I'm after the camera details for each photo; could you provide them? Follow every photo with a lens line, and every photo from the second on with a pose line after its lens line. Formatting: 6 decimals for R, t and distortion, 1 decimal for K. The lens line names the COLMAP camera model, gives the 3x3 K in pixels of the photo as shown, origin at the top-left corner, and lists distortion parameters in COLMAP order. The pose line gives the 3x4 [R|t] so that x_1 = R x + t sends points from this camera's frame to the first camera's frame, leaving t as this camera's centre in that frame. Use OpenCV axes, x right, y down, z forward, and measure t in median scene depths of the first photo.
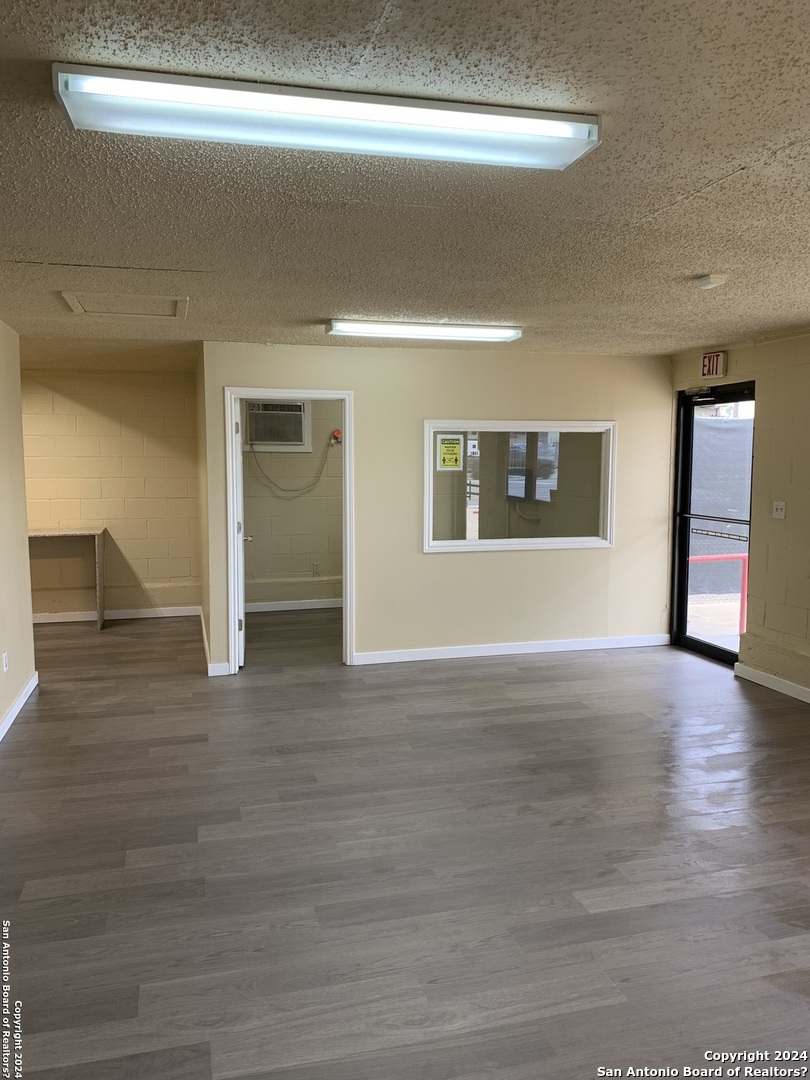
lens RADIAL K [[822.1, 0, 405.0], [0, 822.1, 540.0], [0, 0, 1]] dist [0.101496, -0.163397]
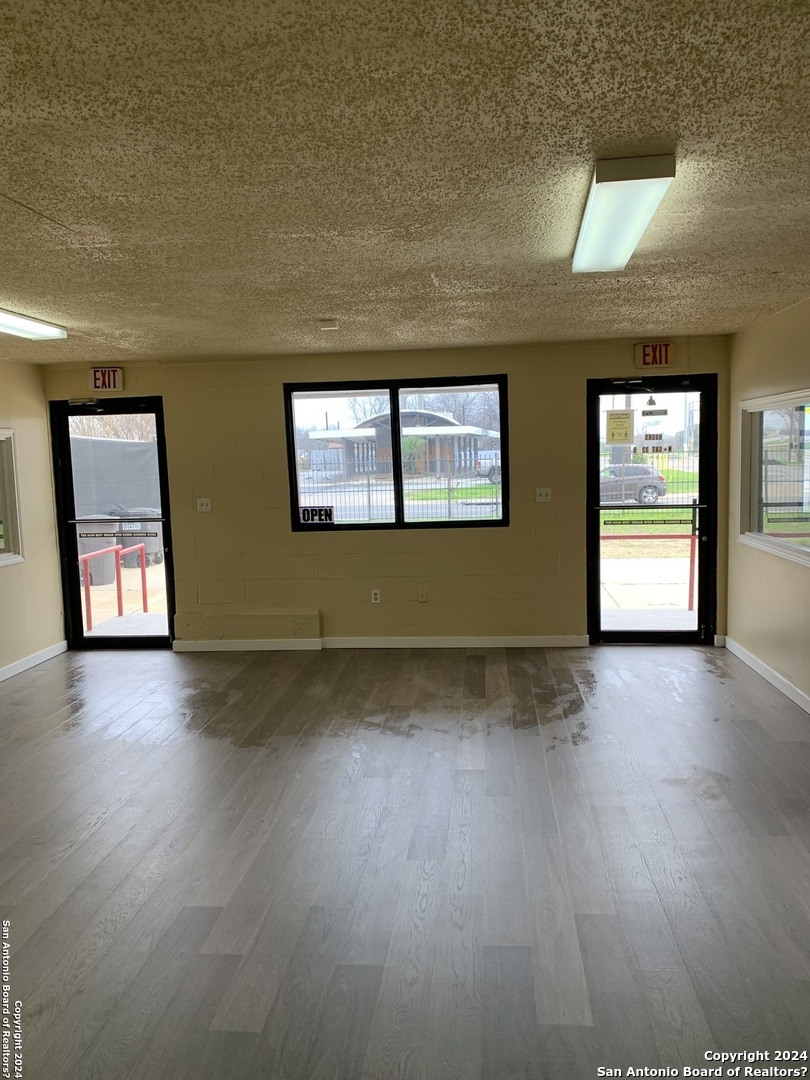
lens RADIAL K [[825.1, 0, 400.1], [0, 825.1, 543.4], [0, 0, 1]] dist [0.100485, -0.170603]
pose [[0.368670, -0.111862, 0.922805, -0.530833], [0.125348, 0.989648, 0.069887, -0.027468], [-0.921070, 0.089907, 0.378875, 0.263786]]
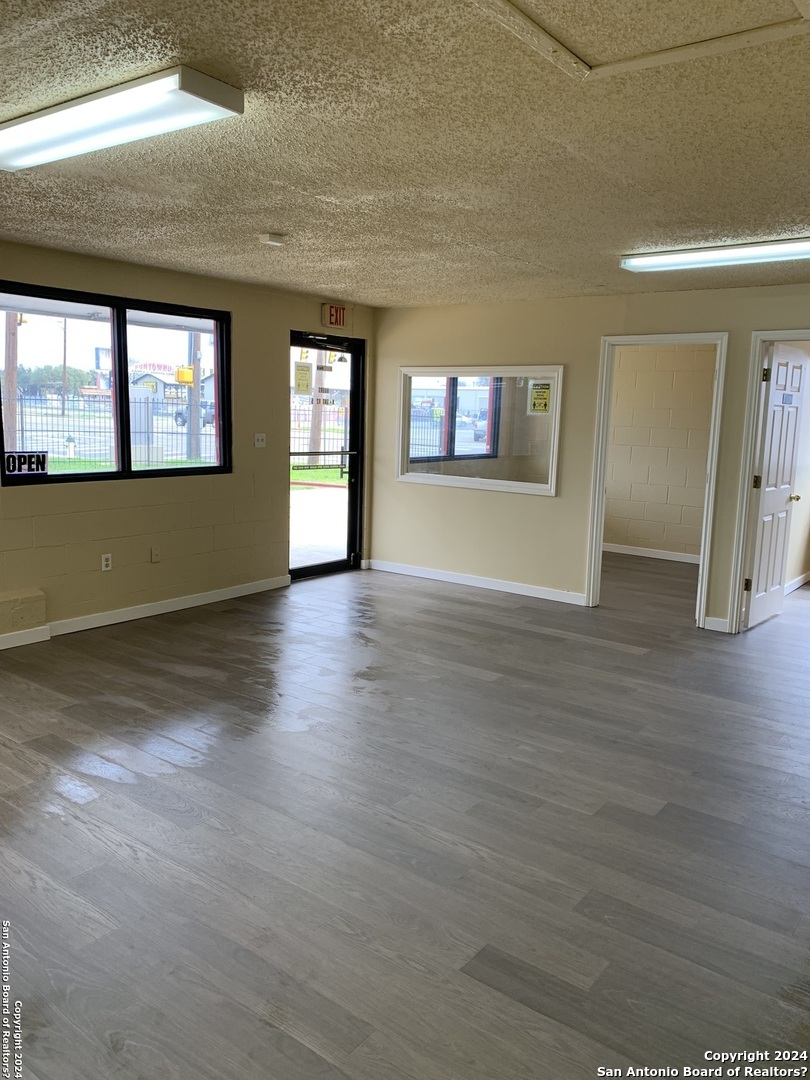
lens RADIAL K [[823.9, 0, 402.5], [0, 823.9, 542.8], [0, 0, 1]] dist [0.125597, -0.266755]
pose [[-0.599244, -0.148428, 0.786686, -0.441997], [0.050379, 0.973723, 0.222093, -0.092297], [-0.798980, 0.172721, -0.576020, 0.990002]]
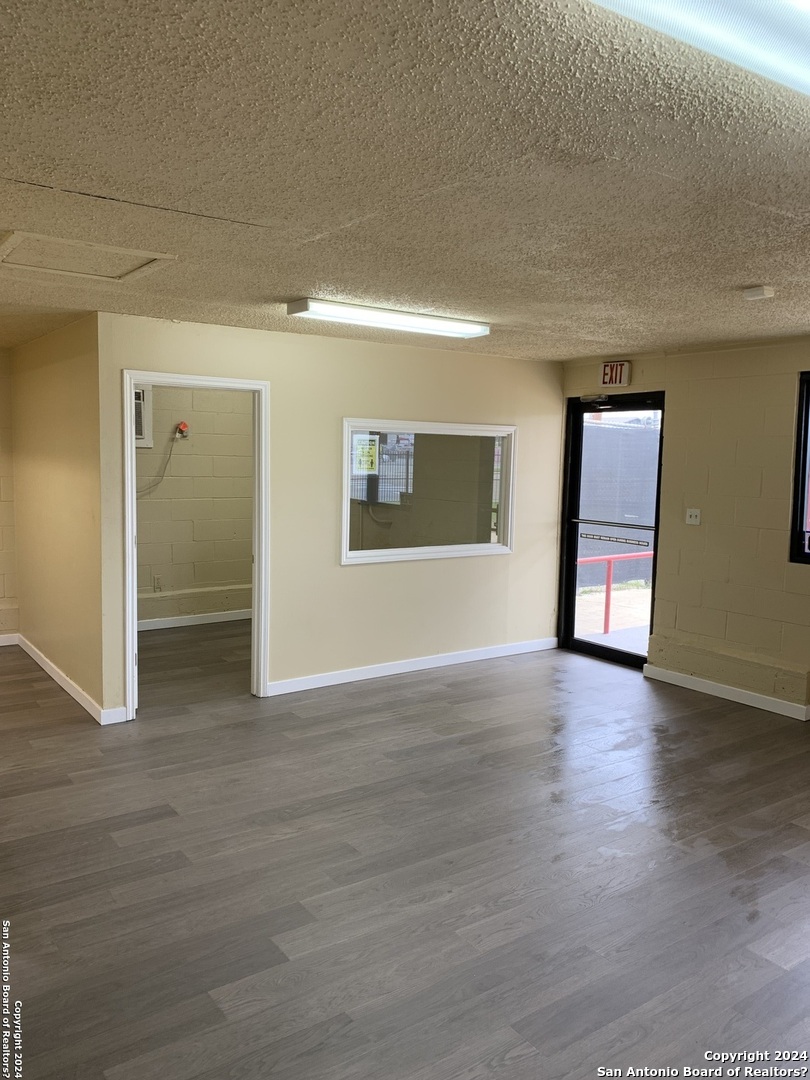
lens RADIAL K [[823.9, 0, 402.5], [0, 823.9, 542.8], [0, 0, 1]] dist [0.125597, -0.266755]
pose [[0.941245, -0.017783, 0.337257, -0.229369], [0.014385, 0.999818, 0.012571, -0.020319], [-0.337419, -0.006981, 0.941329, 0.130138]]
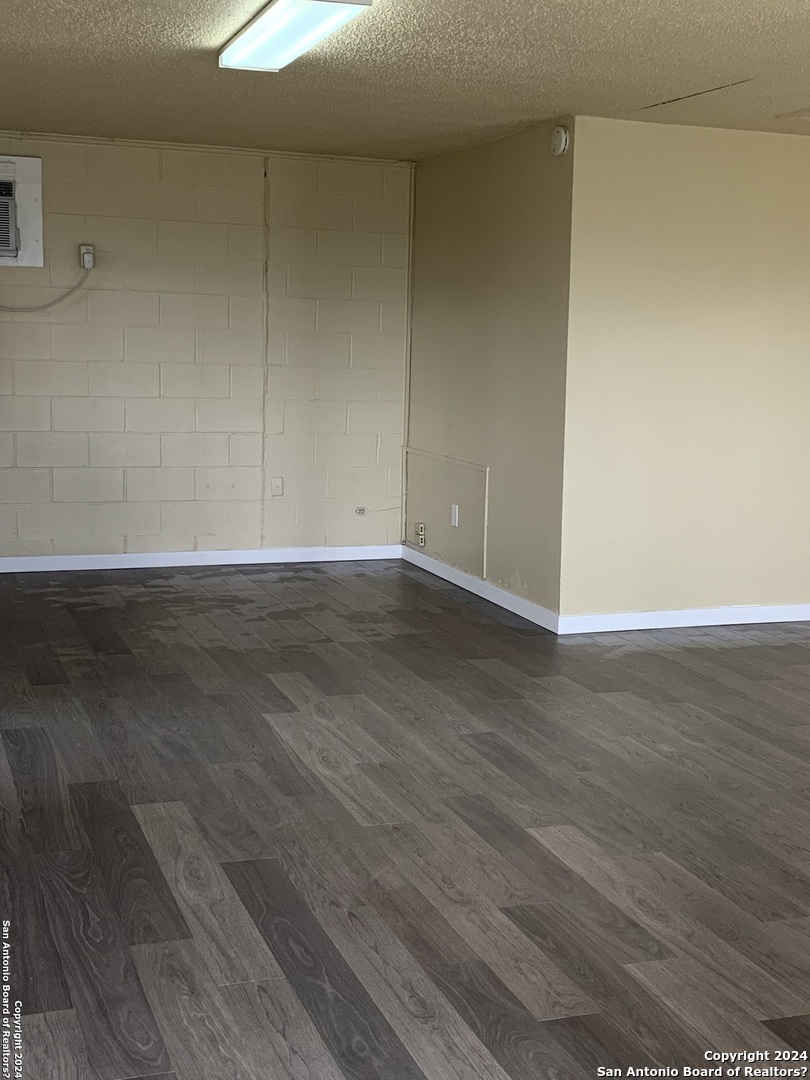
lens RADIAL K [[1380.8, 0, 405.0], [0, 1380.8, 540.0], [0, 0, 1]] dist [0.076349, -0.033266]
pose [[0.082087, 0.154601, -0.984561, 0.733433], [-0.127239, 0.981436, 0.143502, -0.010182], [0.988470, 0.113495, 0.100235, 0.336426]]
